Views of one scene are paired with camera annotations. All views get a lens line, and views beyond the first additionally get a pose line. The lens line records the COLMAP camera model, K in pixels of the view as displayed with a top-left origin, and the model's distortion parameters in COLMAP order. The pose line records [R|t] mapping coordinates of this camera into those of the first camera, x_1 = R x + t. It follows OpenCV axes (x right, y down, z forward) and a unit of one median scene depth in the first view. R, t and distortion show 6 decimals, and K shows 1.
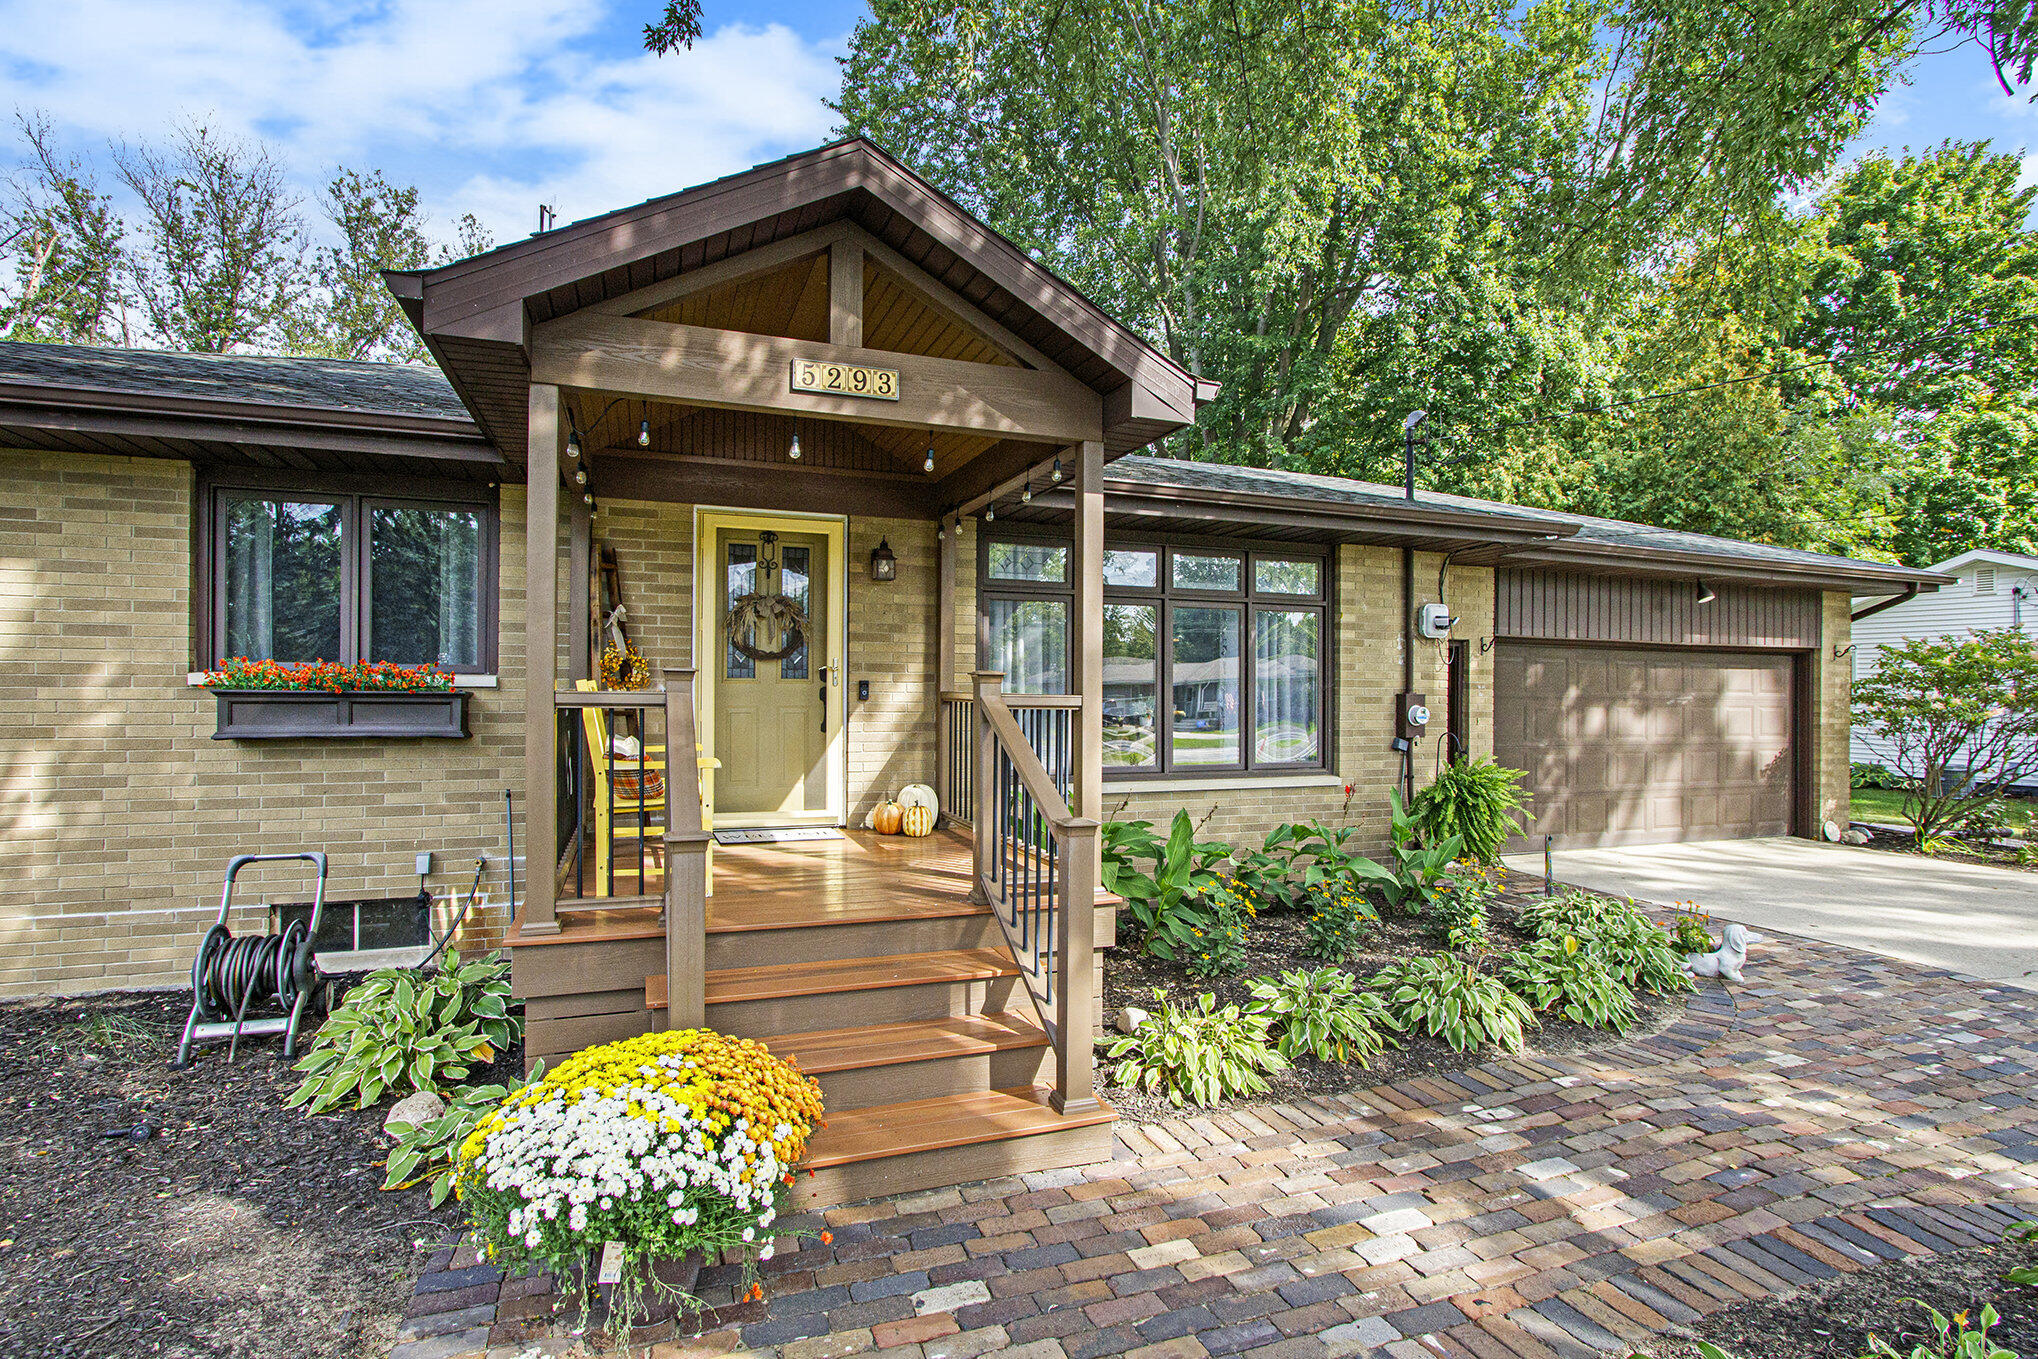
lens RADIAL K [[966.2, 0, 1005.1], [0, 966.2, 709.4], [0, 0, 1]] dist [-0.012260, -0.000321]
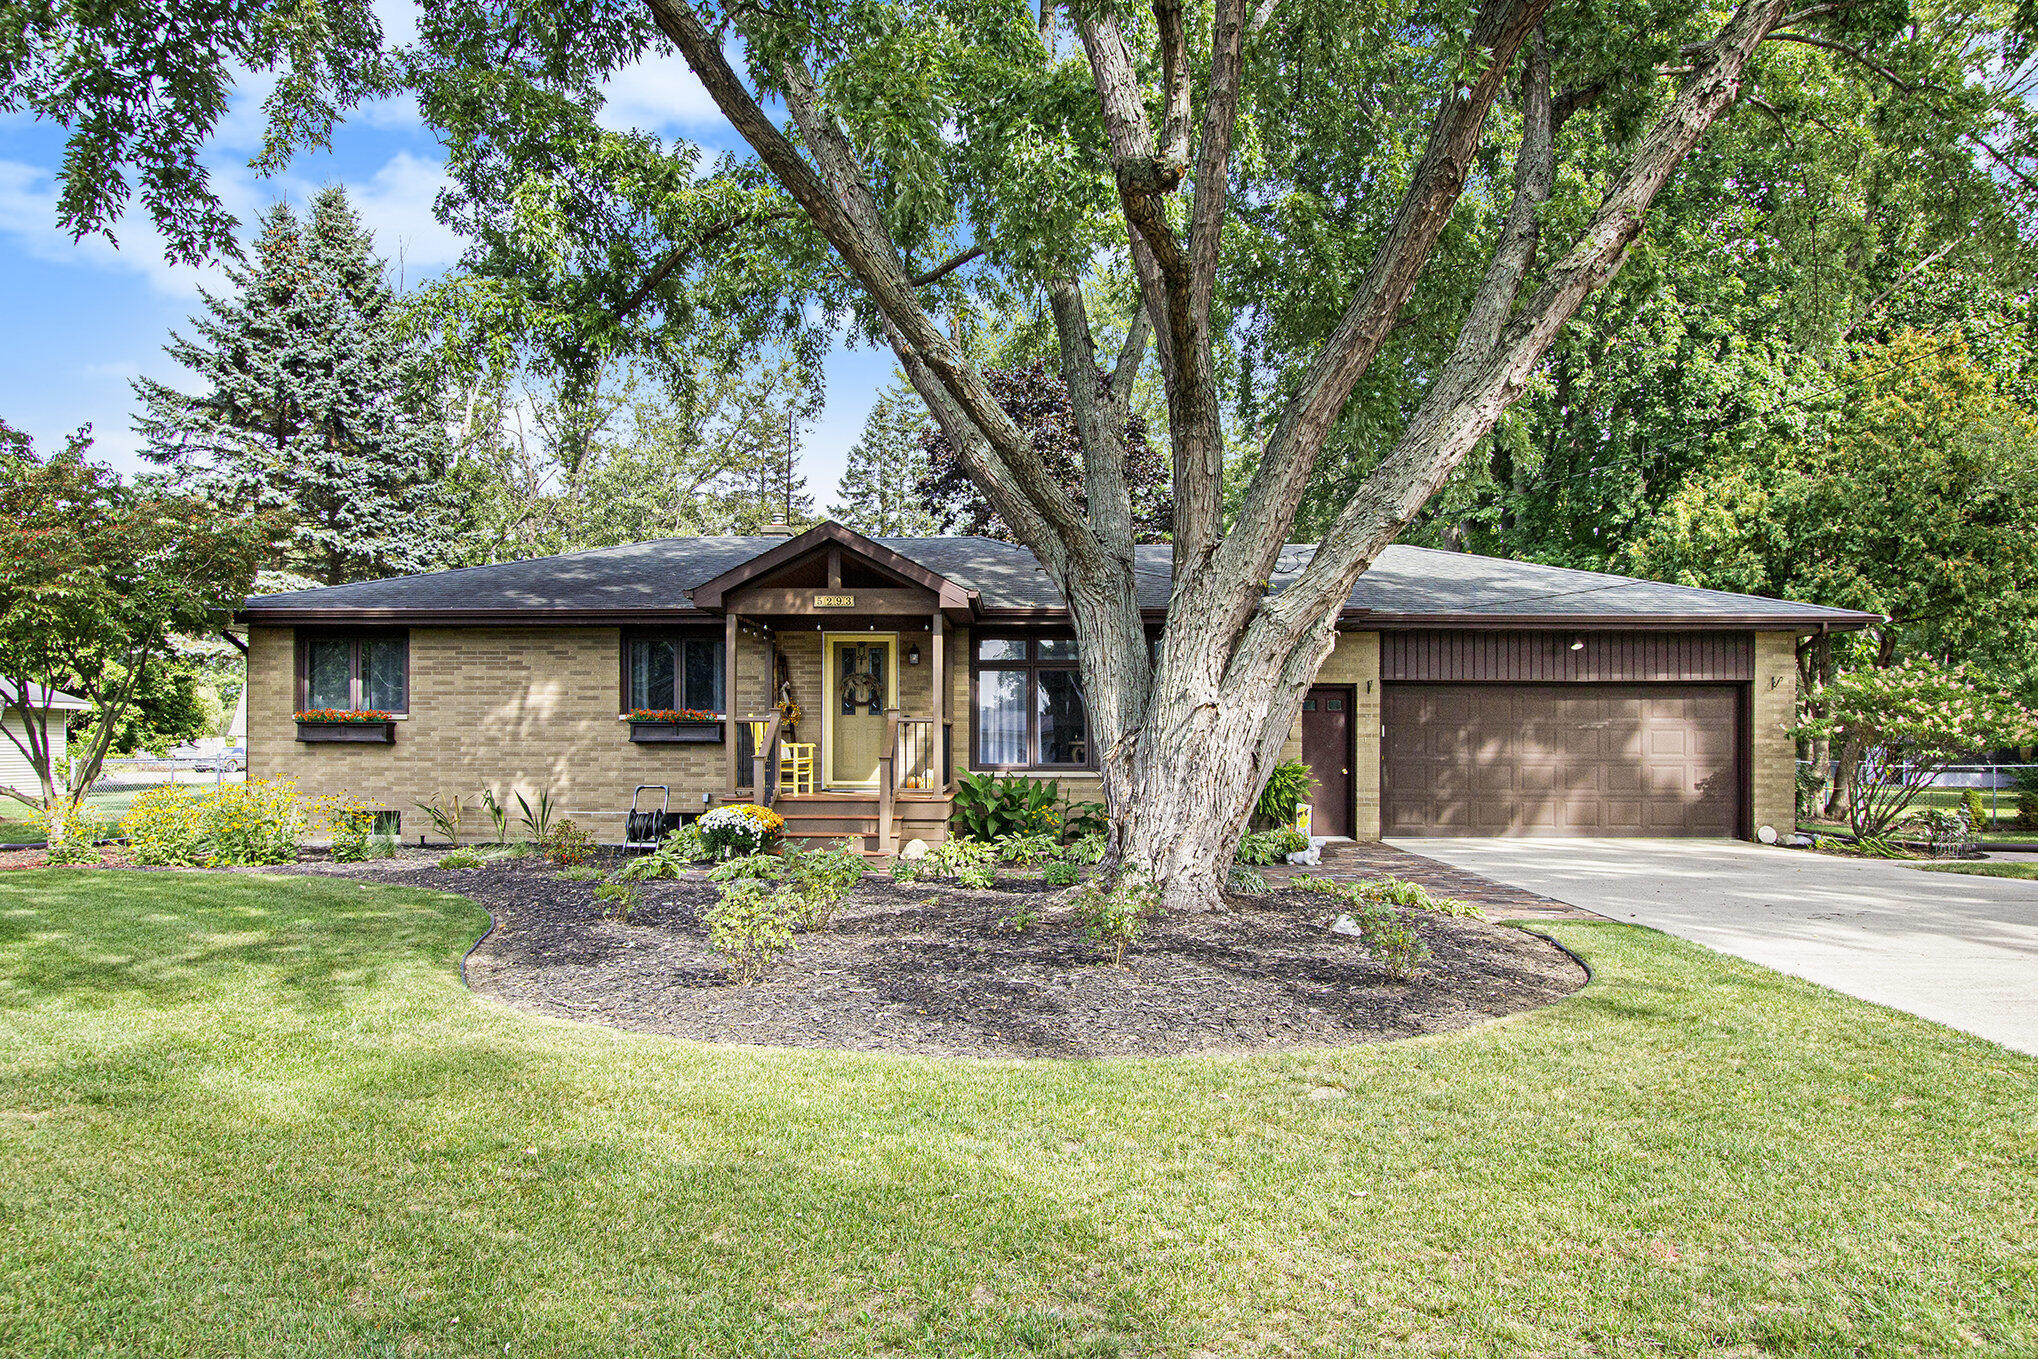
lens RADIAL K [[1454.0, 0, 1032.9], [0, 1454.0, 711.8], [0, 0, 1]] dist [0.017055, 0.005632]
pose [[0.936109, -0.020280, -0.351124, 1.131408], [-0.000608, 0.998241, -0.059278, 0.136774], [0.351708, 0.055704, 0.934451, -1.657028]]
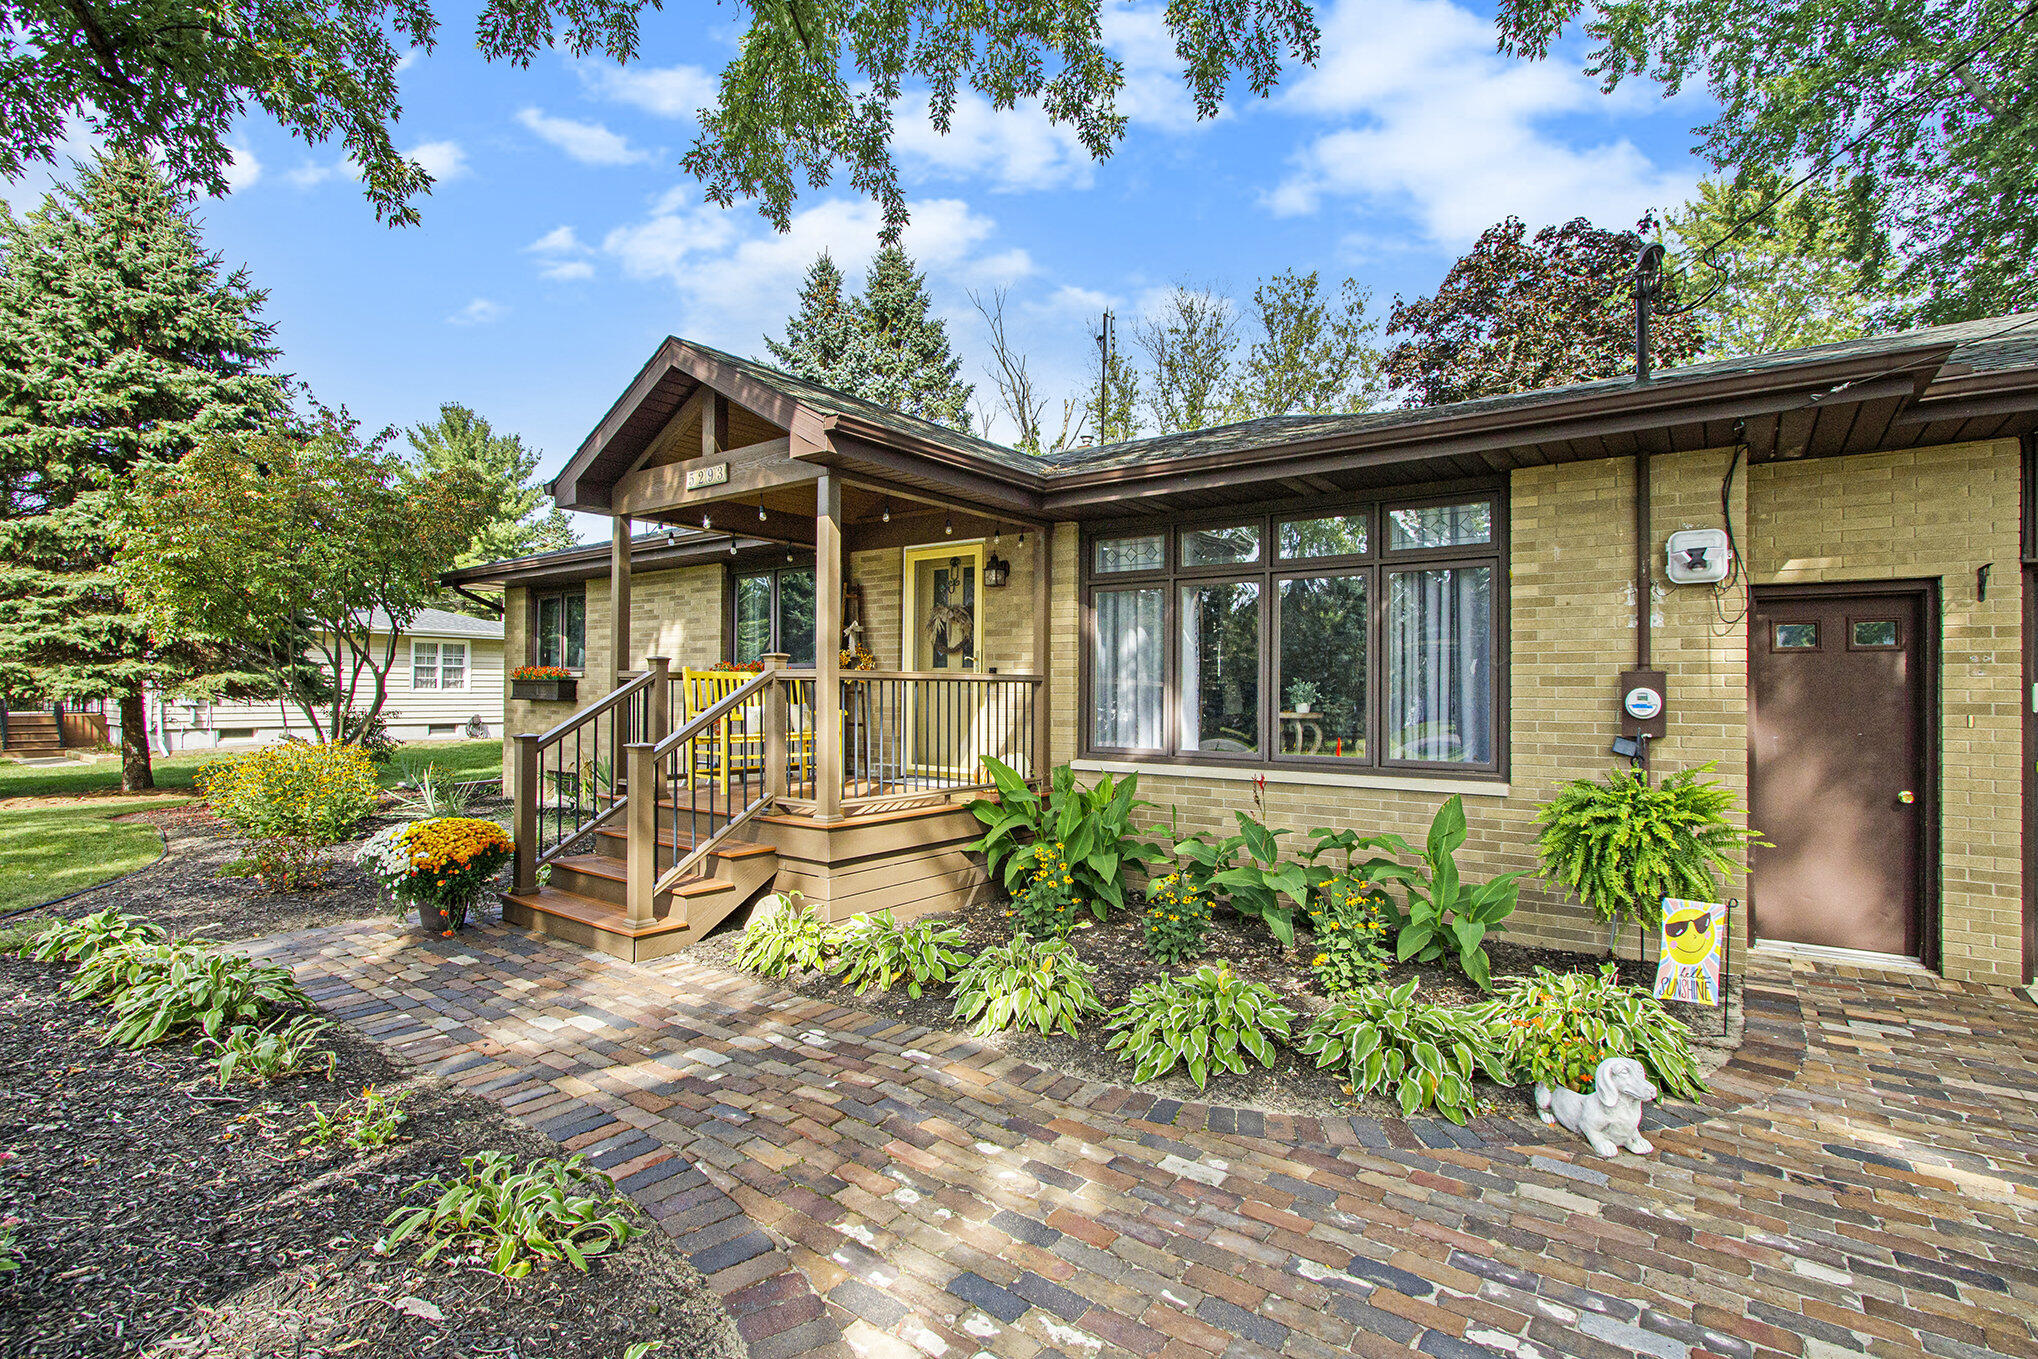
lens RADIAL K [[966.2, 0, 1027.3], [0, 966.2, 702.2], [0, 0, 1]] dist [-0.012260, -0.000321]
pose [[0.549579, 0.003238, -0.835435, 0.933545], [-0.022039, 0.999701, -0.010623, 0.027368], [0.835151, 0.024250, 0.549486, 0.357158]]
